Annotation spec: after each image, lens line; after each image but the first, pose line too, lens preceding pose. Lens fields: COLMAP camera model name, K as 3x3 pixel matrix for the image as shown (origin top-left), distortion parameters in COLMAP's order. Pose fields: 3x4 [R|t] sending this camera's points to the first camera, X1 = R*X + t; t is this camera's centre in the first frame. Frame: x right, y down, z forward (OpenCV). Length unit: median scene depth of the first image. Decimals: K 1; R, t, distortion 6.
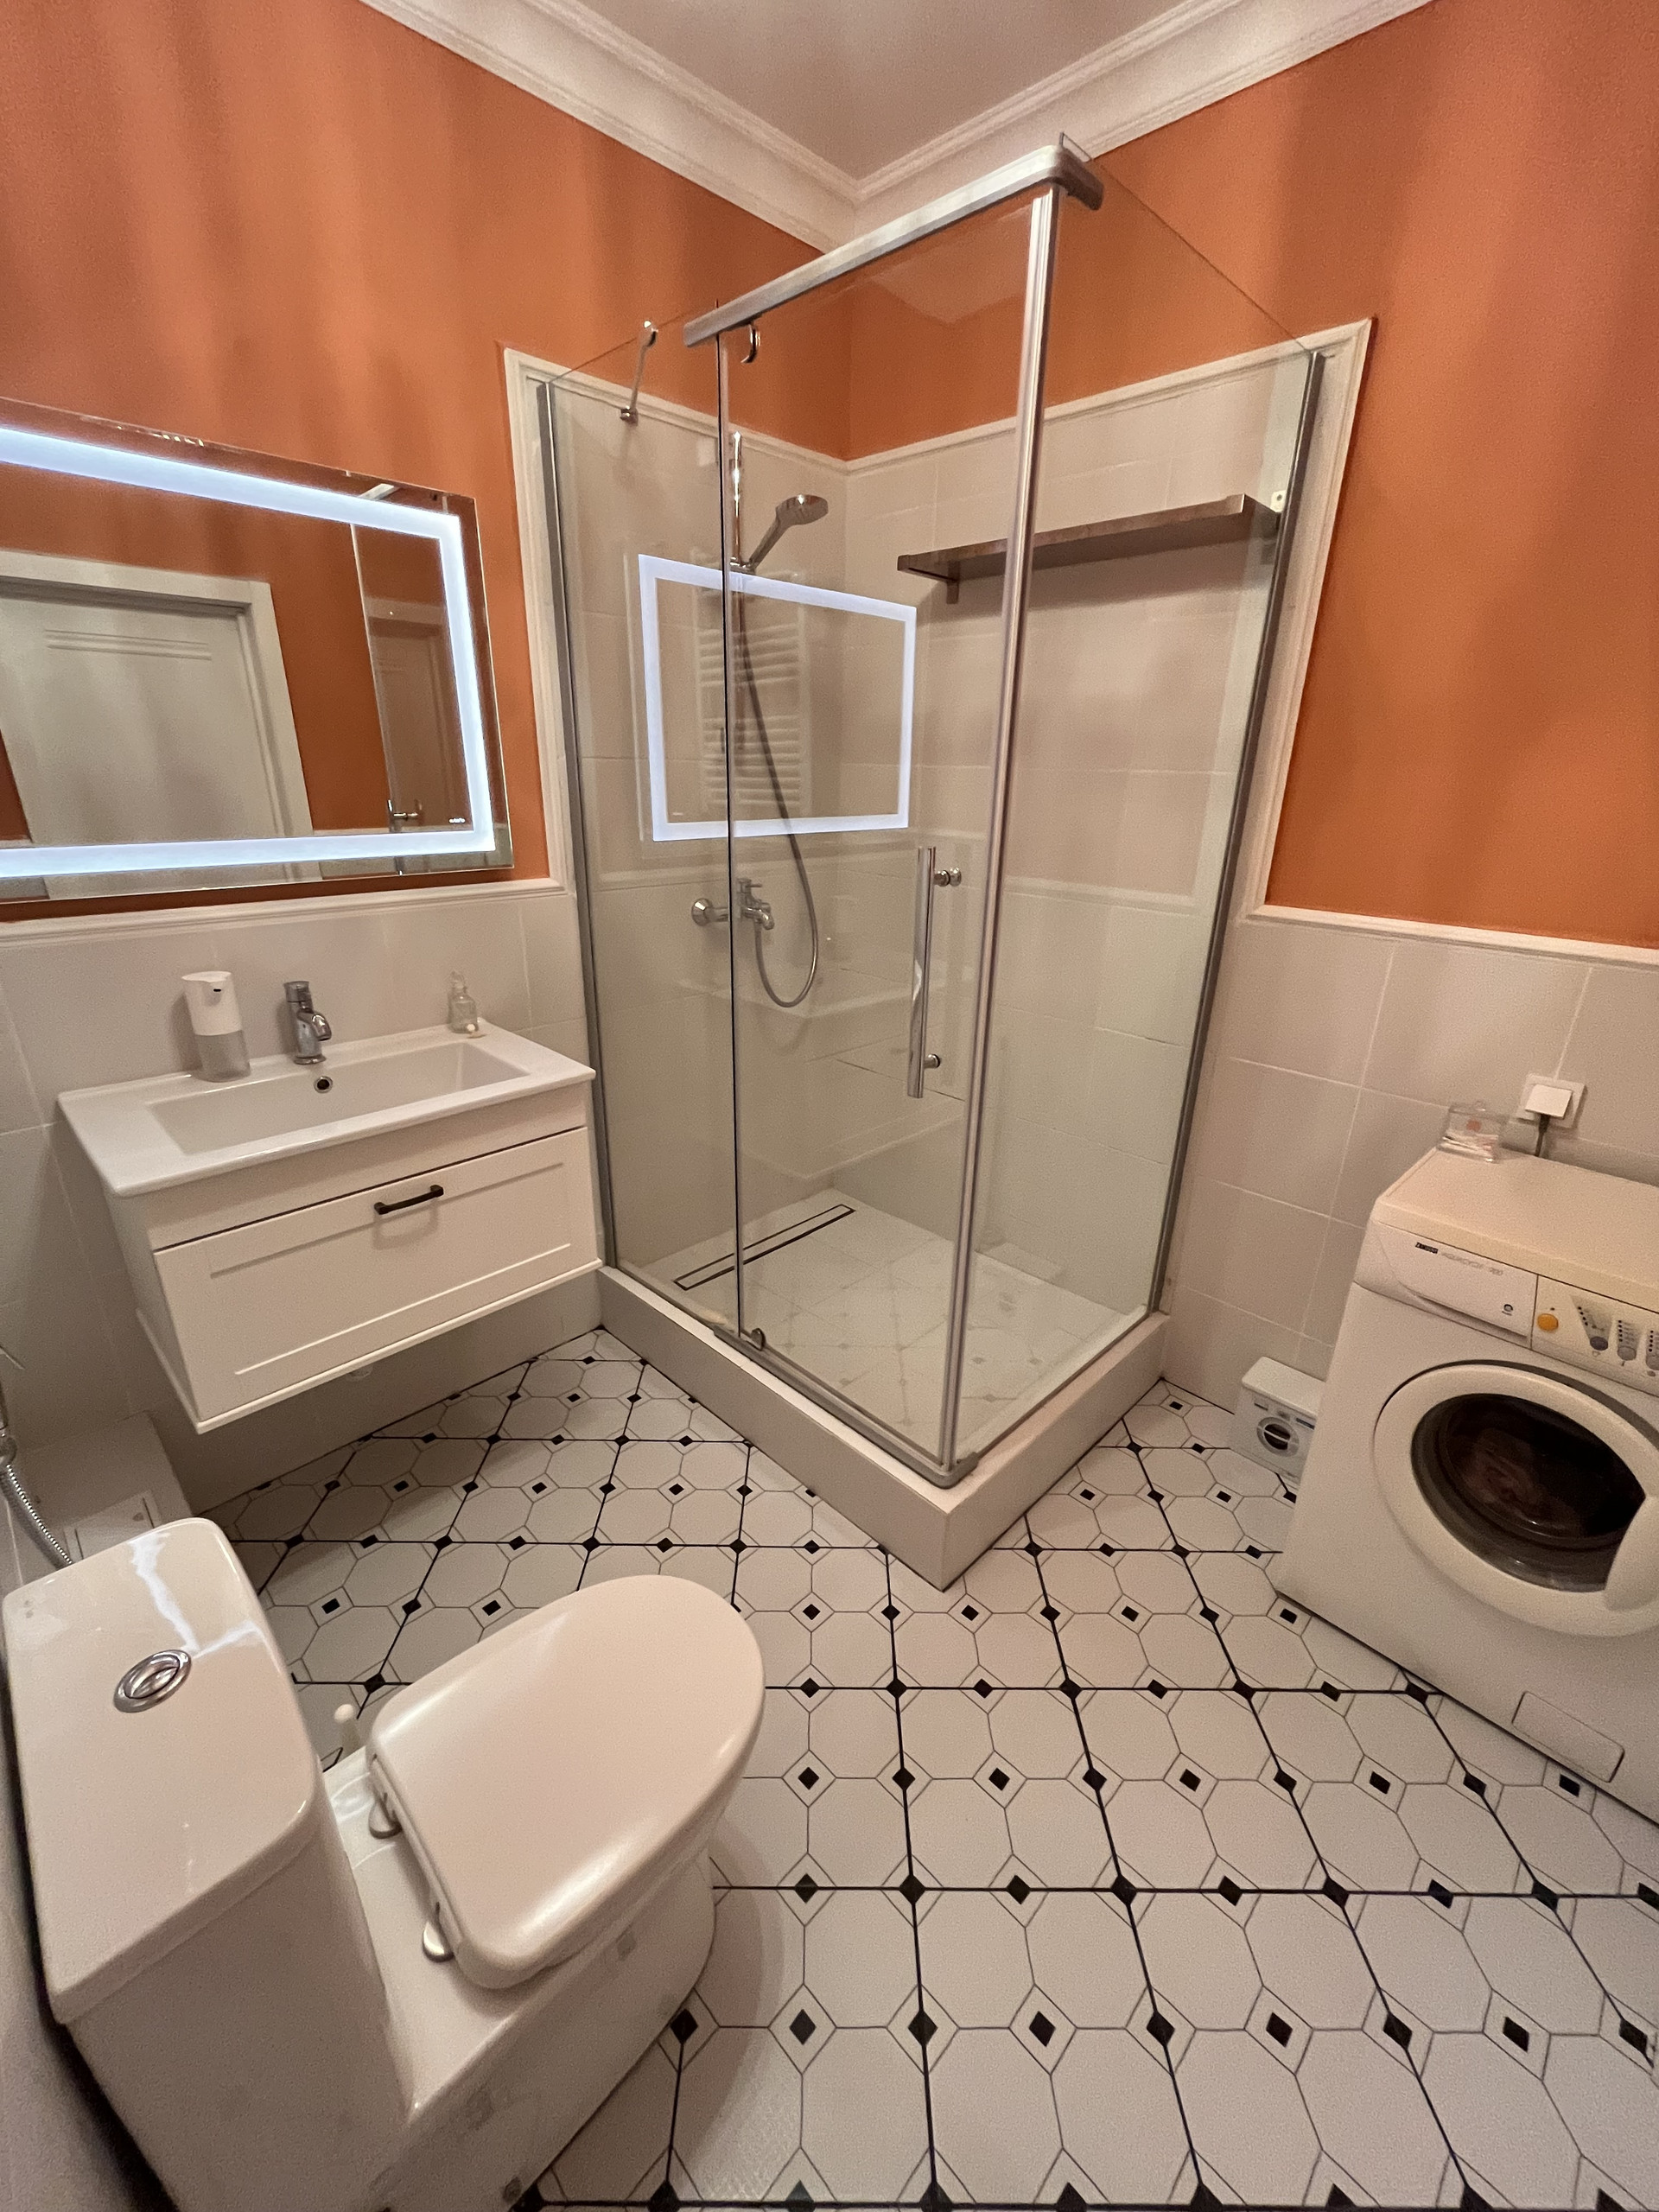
lens RADIAL K [[896.5, 0, 829.5], [0, 896.5, 1106.0], [0, 0, 1]] dist [-0.007594, -0.000397]
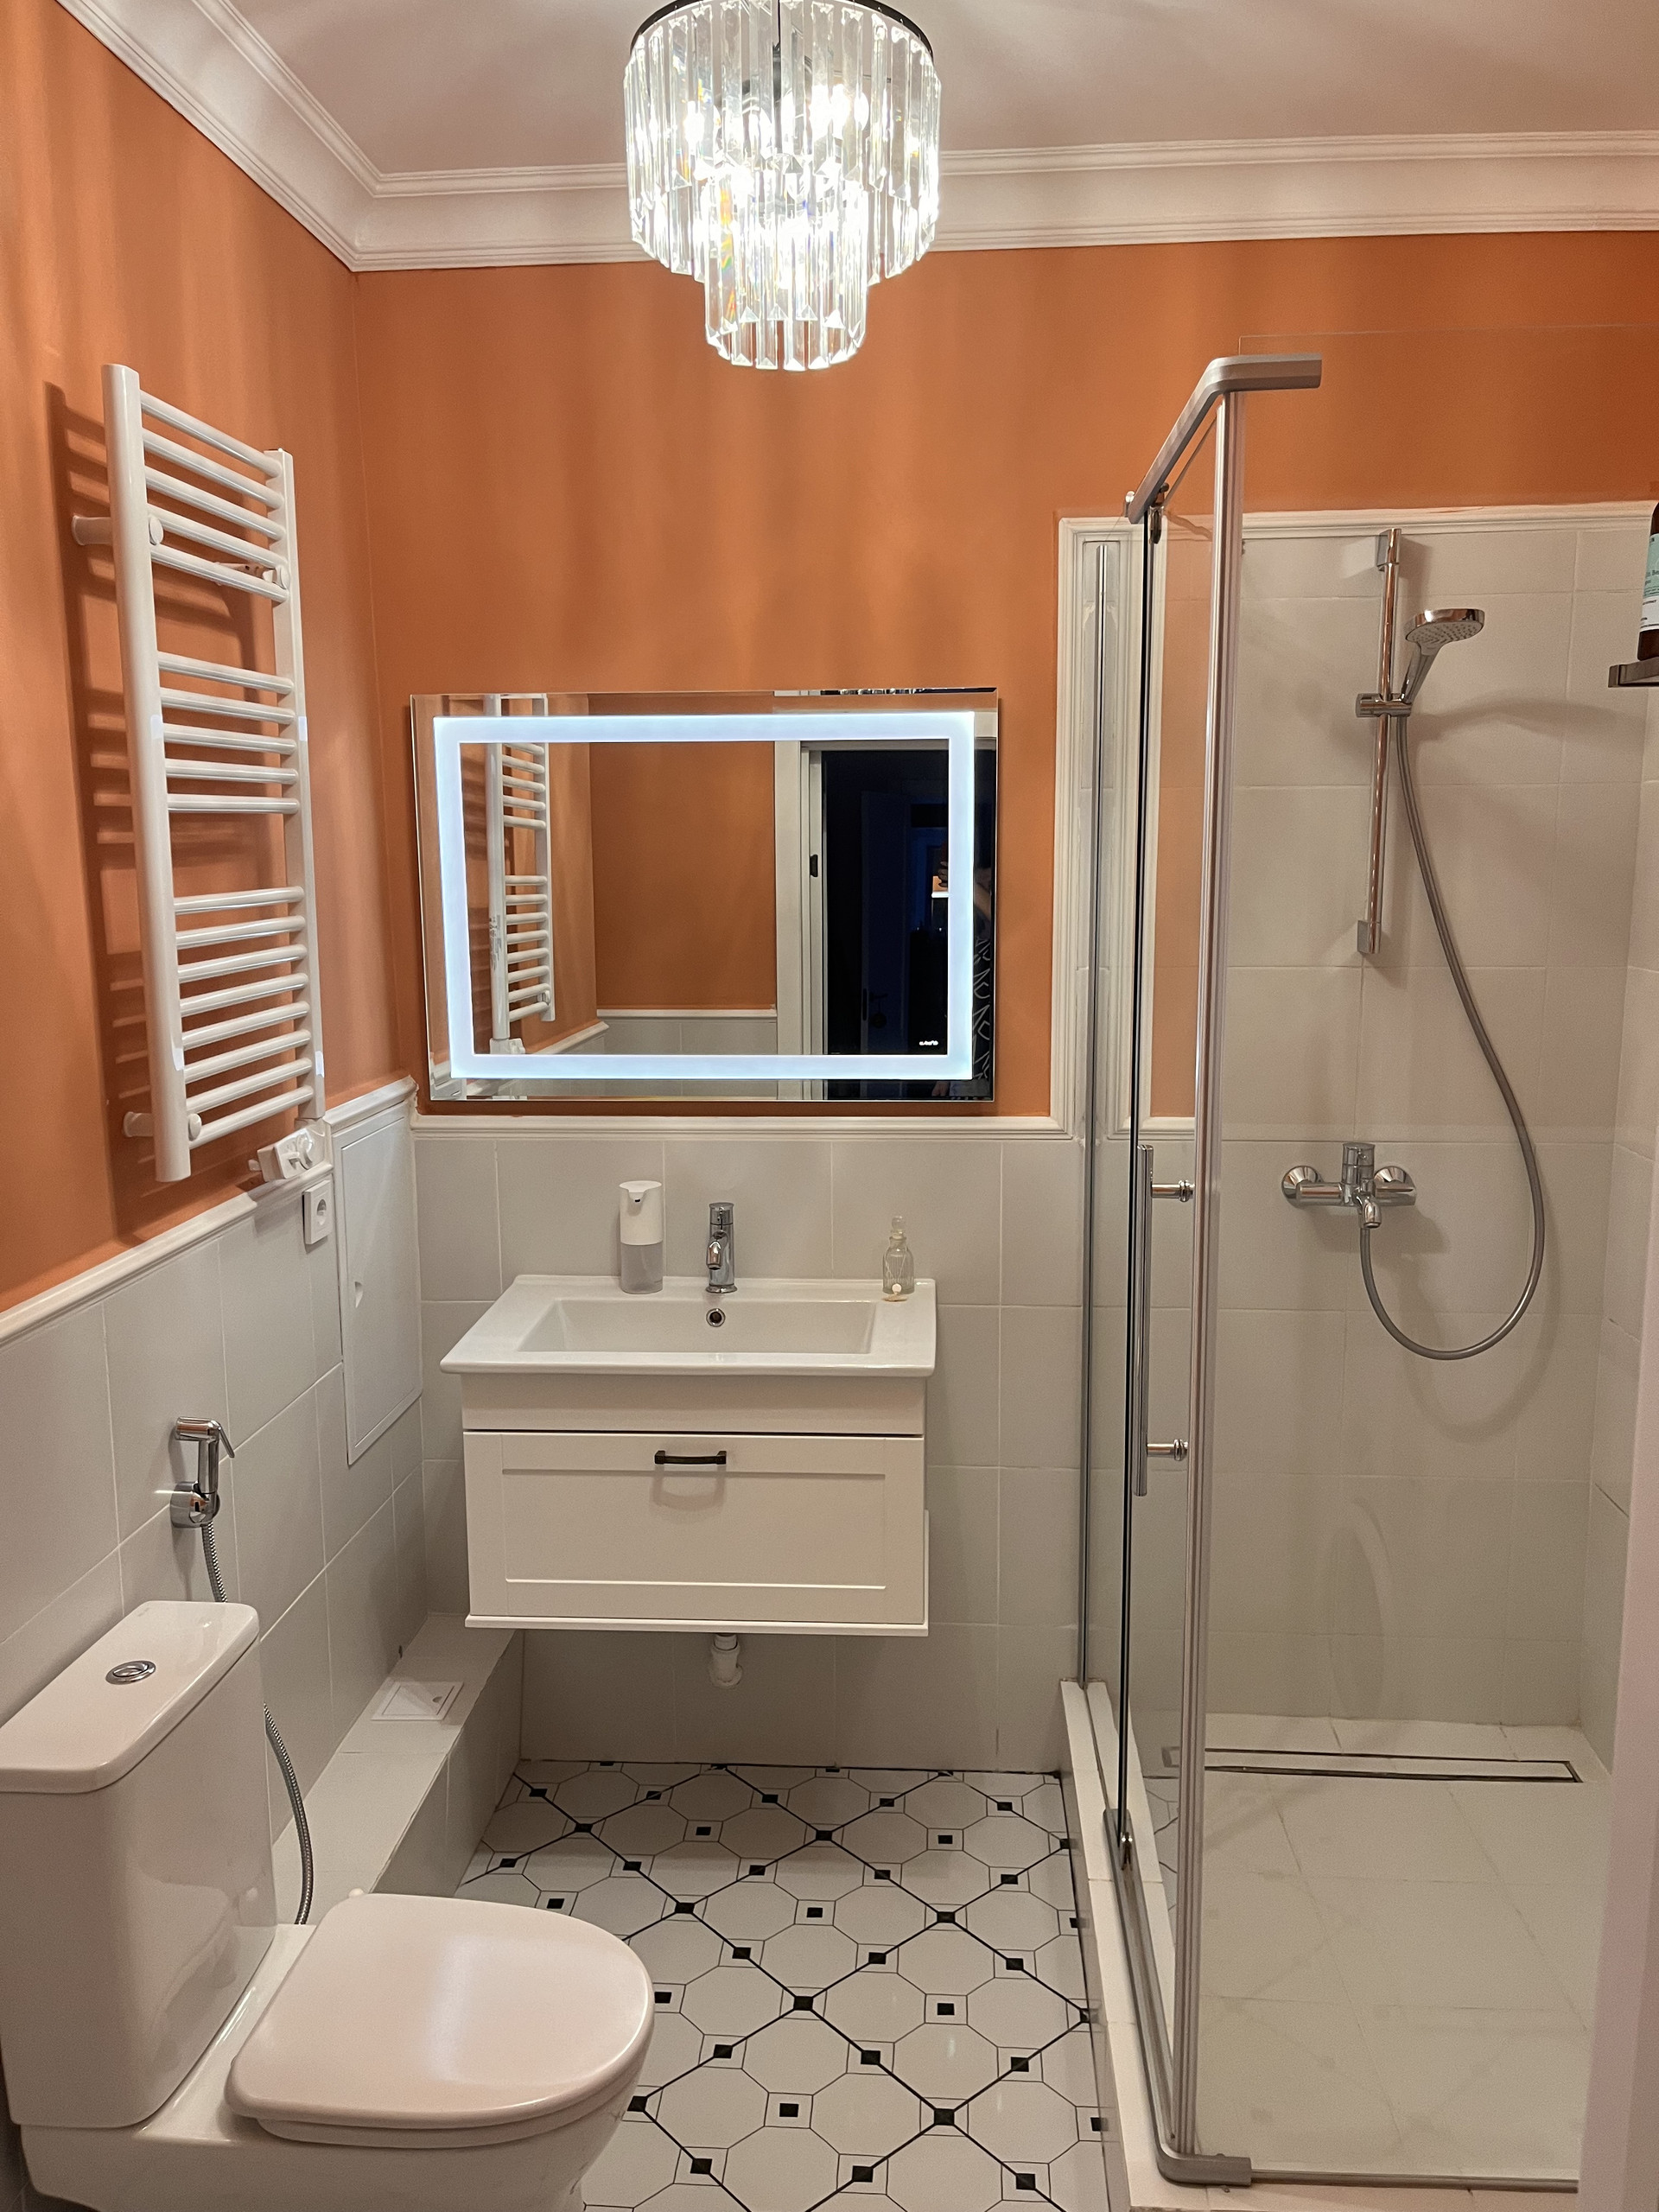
lens RADIAL K [[1657.2, 0, 829.5], [0, 1657.2, 1106.0], [0, 0, 1]] dist [0.010368, 0.000003]
pose [[0.650500, 0.094680, -0.753582, 0.740480], [-0.251844, 0.962954, -0.096409, -0.096472], [0.716536, 0.252499, 0.650246, -0.057024]]
